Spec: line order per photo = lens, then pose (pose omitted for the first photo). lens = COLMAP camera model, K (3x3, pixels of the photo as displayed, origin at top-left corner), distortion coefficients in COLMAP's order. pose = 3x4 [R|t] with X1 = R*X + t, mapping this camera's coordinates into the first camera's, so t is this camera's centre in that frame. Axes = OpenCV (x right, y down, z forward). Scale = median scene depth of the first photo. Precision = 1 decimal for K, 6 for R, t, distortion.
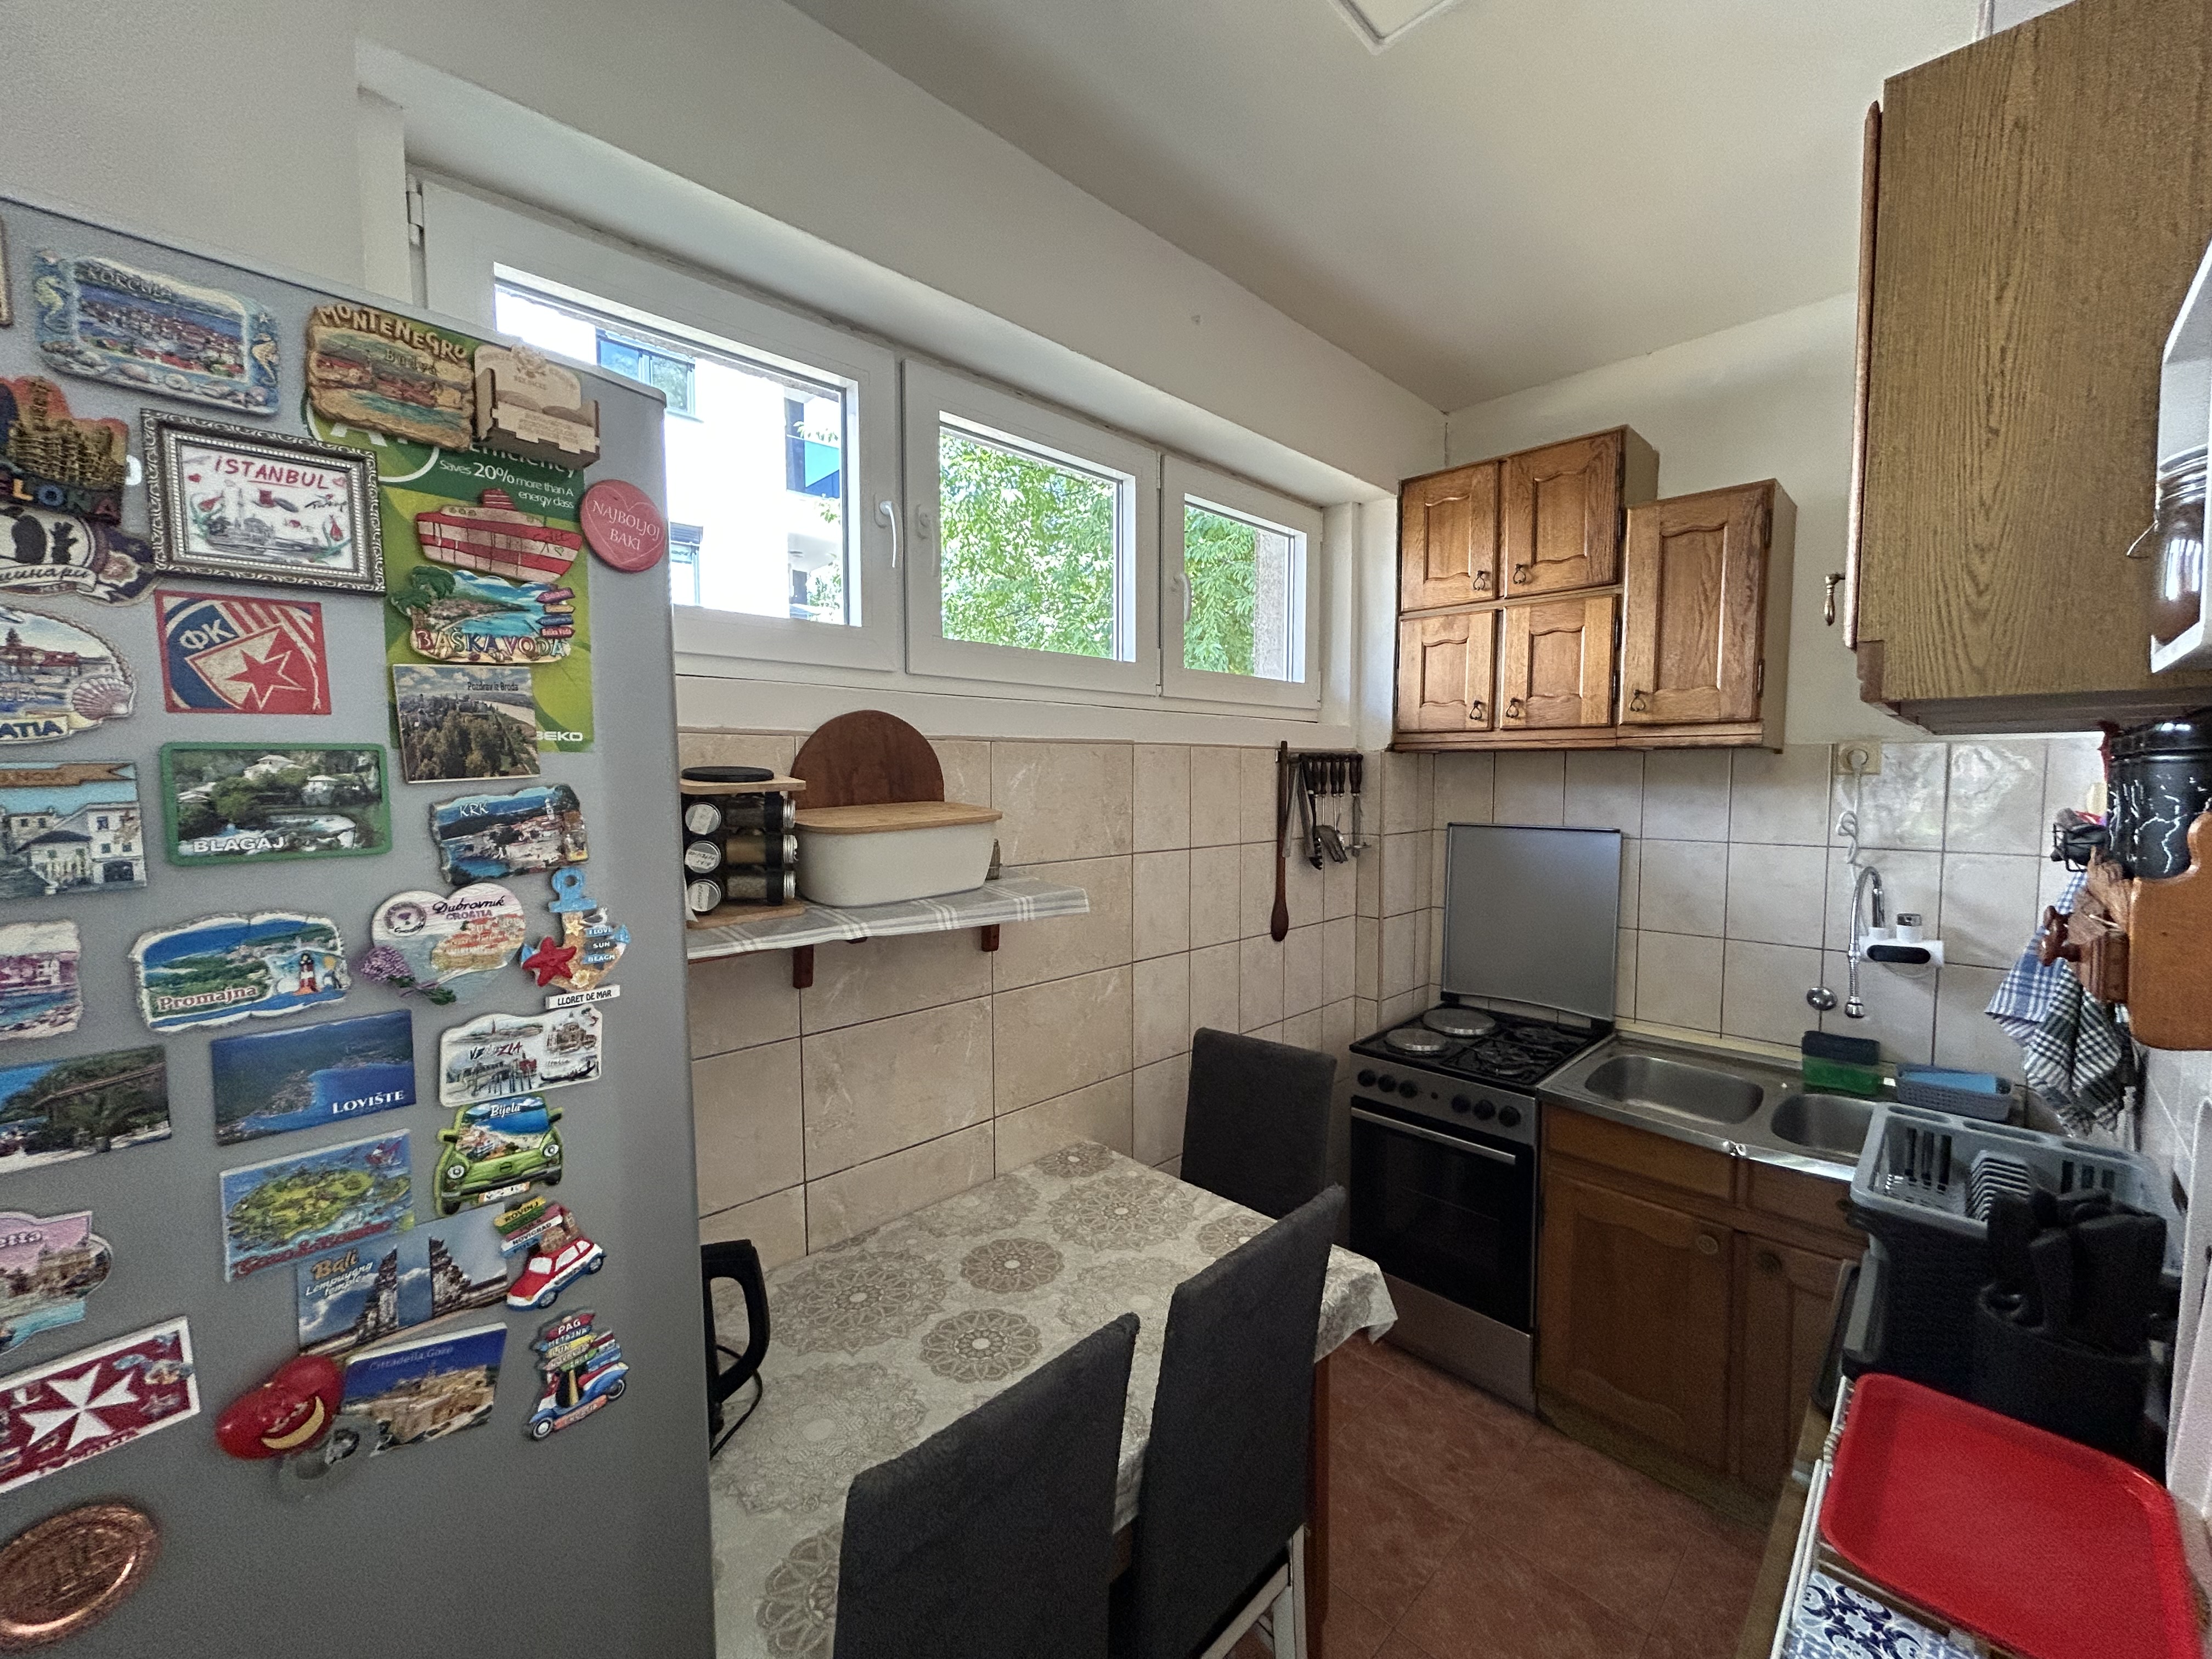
lens RADIAL K [[890.7, 0, 1105.4], [0, 890.7, 826.5], [0, 0, 1]] dist [-0.000986, 0.000185]
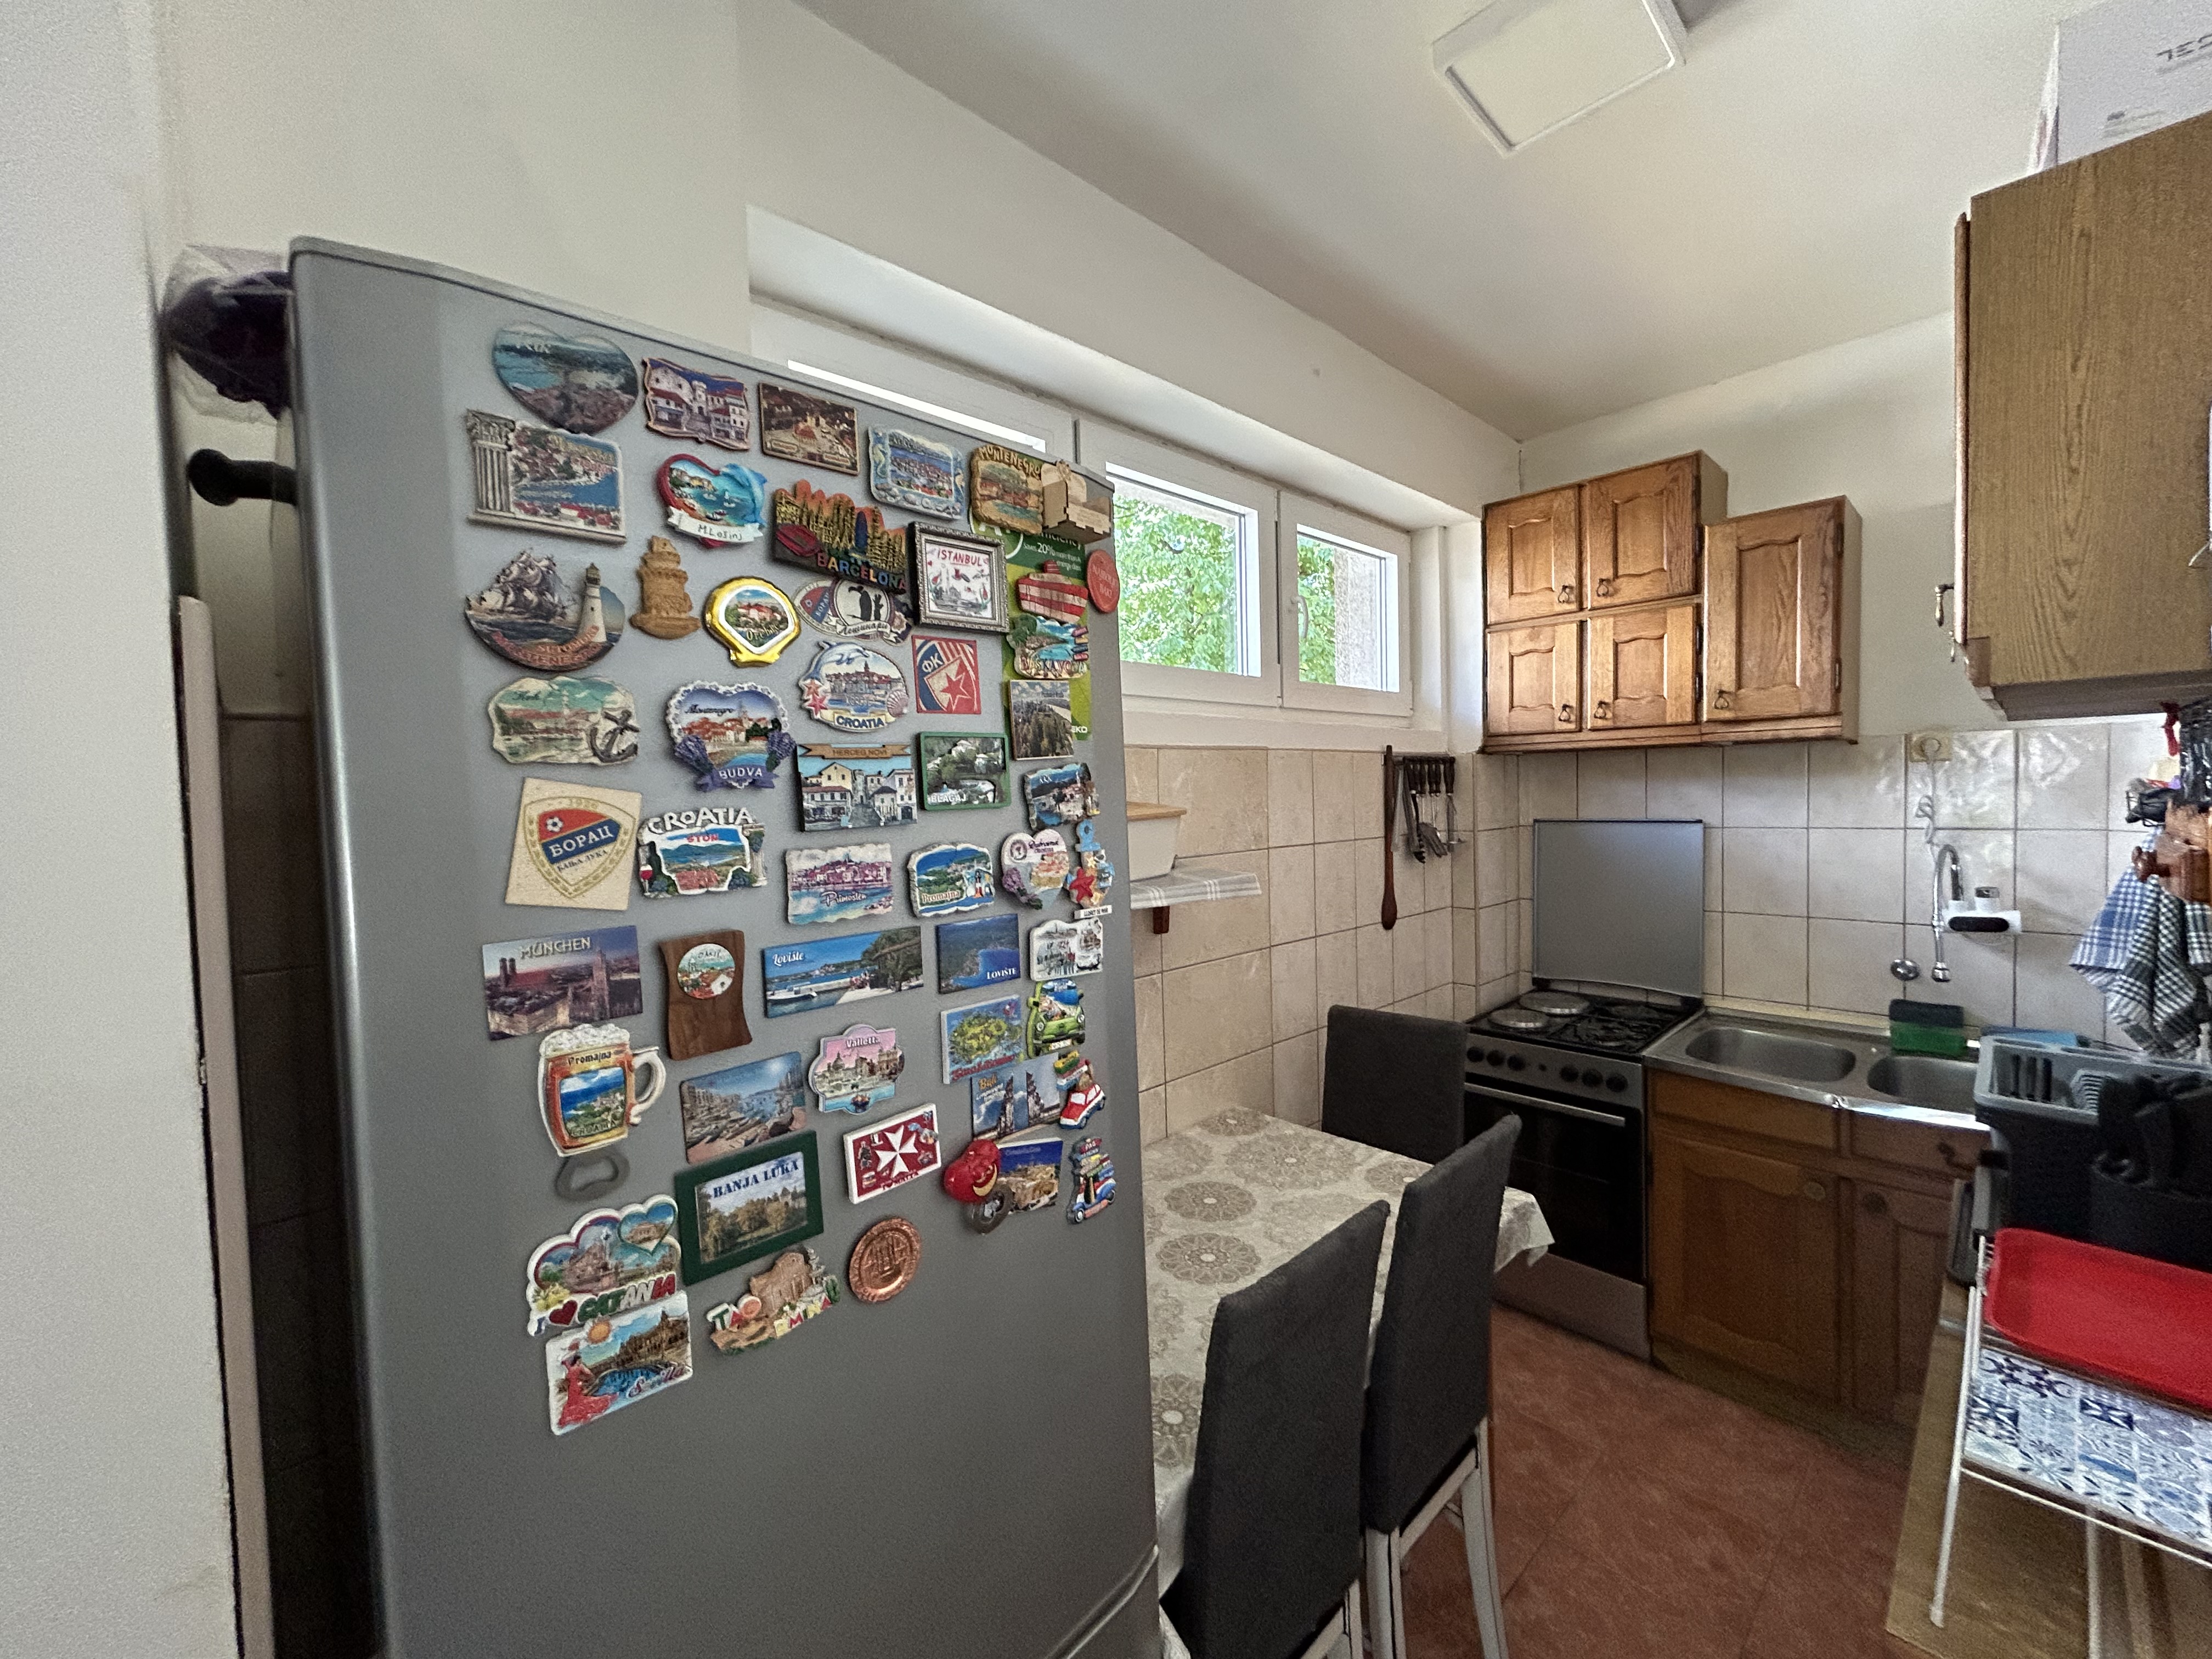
lens RADIAL K [[888.4, 0, 1107.4], [0, 888.4, 826.0], [0, 0, 1]] dist [-0.000120, -0.000601]
pose [[0.999440, -0.023050, -0.024264, -0.158205], [0.022493, 0.999483, -0.022977, 0.026273], [0.024781, 0.022418, 0.999441, -0.125766]]
